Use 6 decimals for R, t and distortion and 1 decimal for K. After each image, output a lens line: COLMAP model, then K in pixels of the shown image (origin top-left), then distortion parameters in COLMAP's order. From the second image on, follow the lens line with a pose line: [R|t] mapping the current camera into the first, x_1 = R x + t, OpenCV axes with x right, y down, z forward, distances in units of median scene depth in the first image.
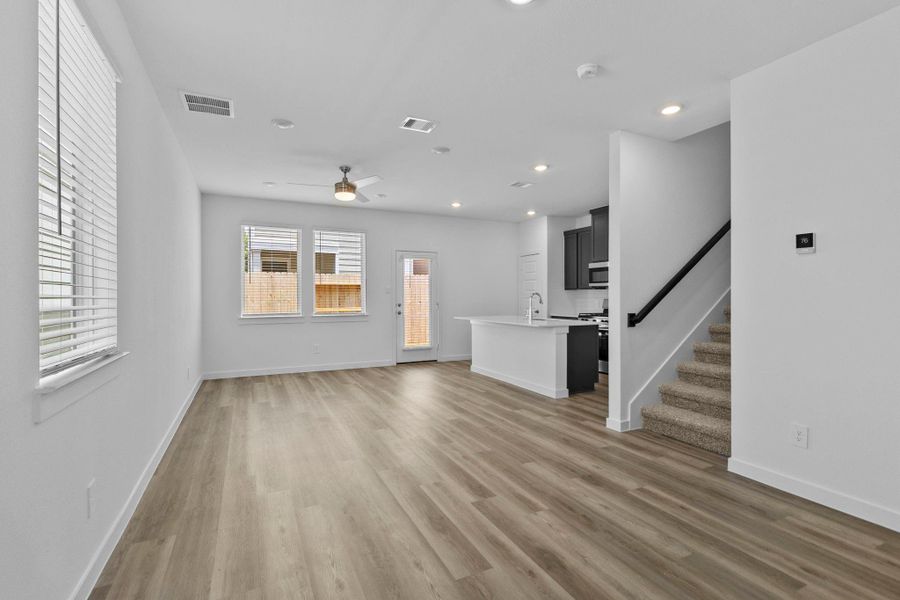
lens RADIAL K [[419.5, 0, 450.0], [0, 419.5, 300.0], [0, 0, 1]] dist [0.000224, 0.000209]
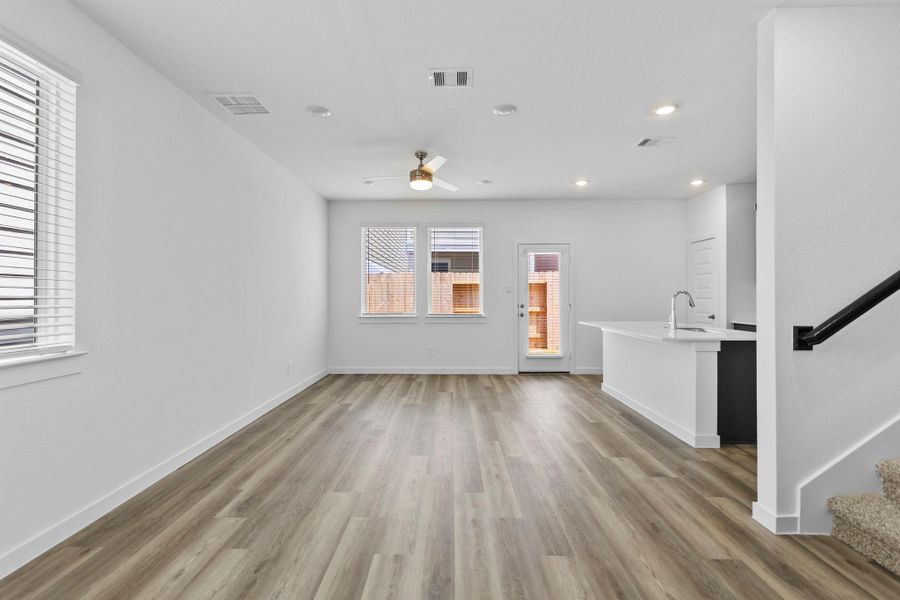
lens RADIAL K [[421.0, 0, 442.0], [0, 421.0, 295.9], [0, 0, 1]] dist [-0.000031, 0.000573]
pose [[0.891082, -0.000039, -0.453842, 0.208762], [-0.003957, 0.999961, -0.007856, -0.001840], [0.453824, 0.008796, 0.891048, 0.224039]]
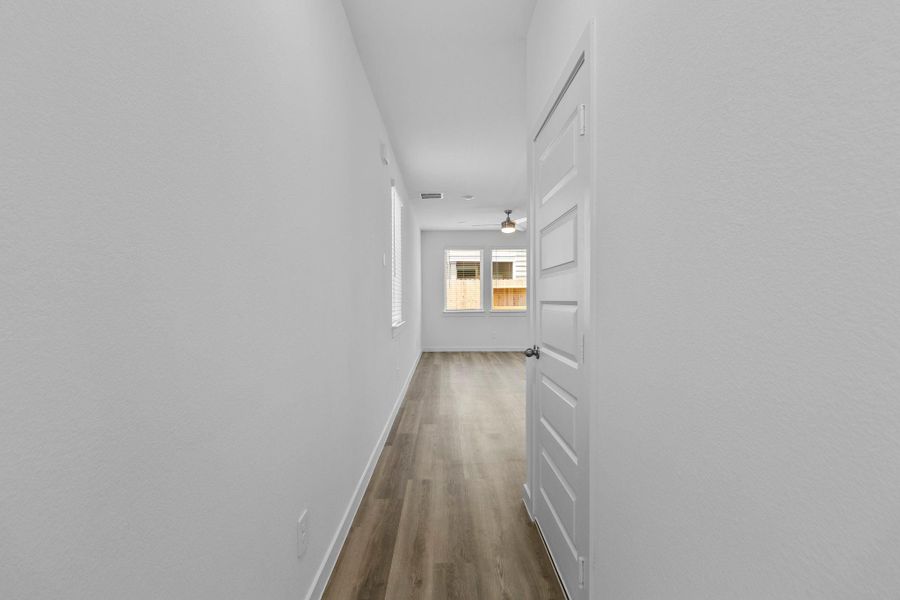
lens RADIAL K [[421.0, 0, 442.0], [0, 421.0, 295.9], [0, 0, 1]] dist [-0.000031, 0.000573]
pose [[0.897638, -0.005543, -0.440699, 0.205996], [-0.000249, 0.999914, -0.013083, 0.007880], [0.440734, 0.011854, 0.897560, -0.466713]]
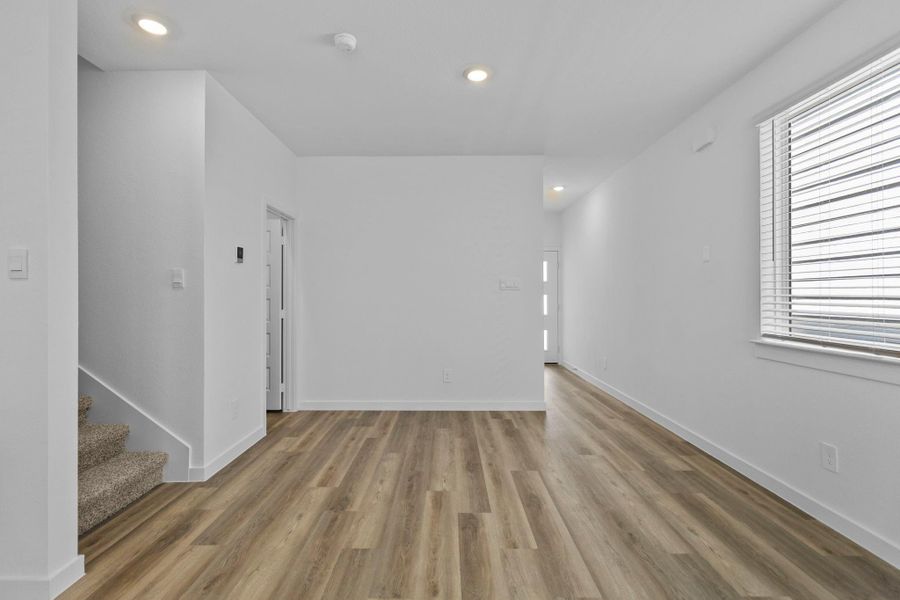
lens RADIAL K [[421.0, 0, 442.0], [0, 421.0, 295.9], [0, 0, 1]] dist [-0.000031, 0.000573]
pose [[-0.894213, 0.002878, 0.447632, -0.146791], [0.005666, 0.999972, 0.004890, -0.007038], [-0.447606, 0.006909, -0.894204, 0.993831]]
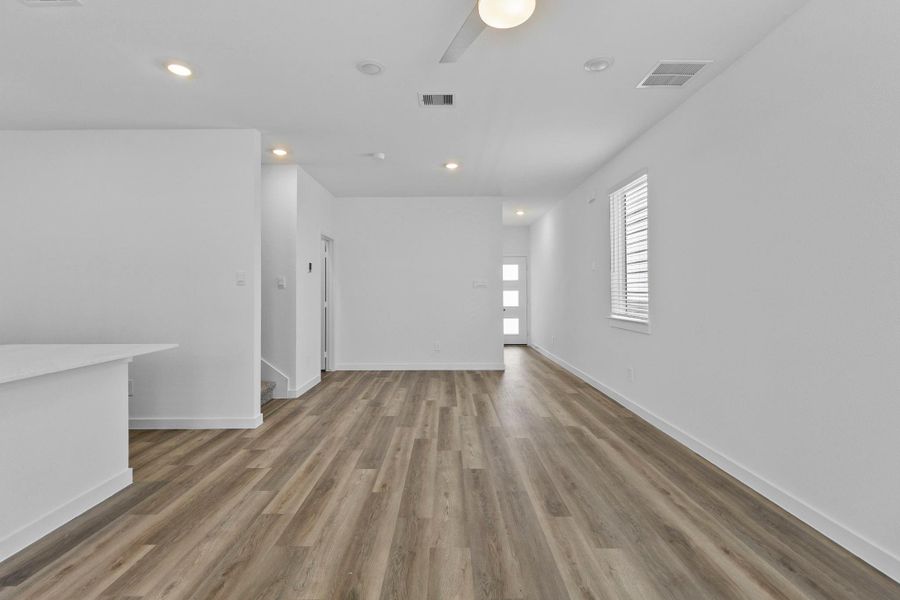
lens RADIAL K [[421.0, 0, 442.0], [0, 421.0, 295.9], [0, 0, 1]] dist [-0.000031, 0.000573]
pose [[-0.896327, 0.000732, 0.443393, -0.363293], [0.008046, 0.999861, 0.014615, -0.009341], [-0.443320, 0.016667, -0.896208, 1.380931]]
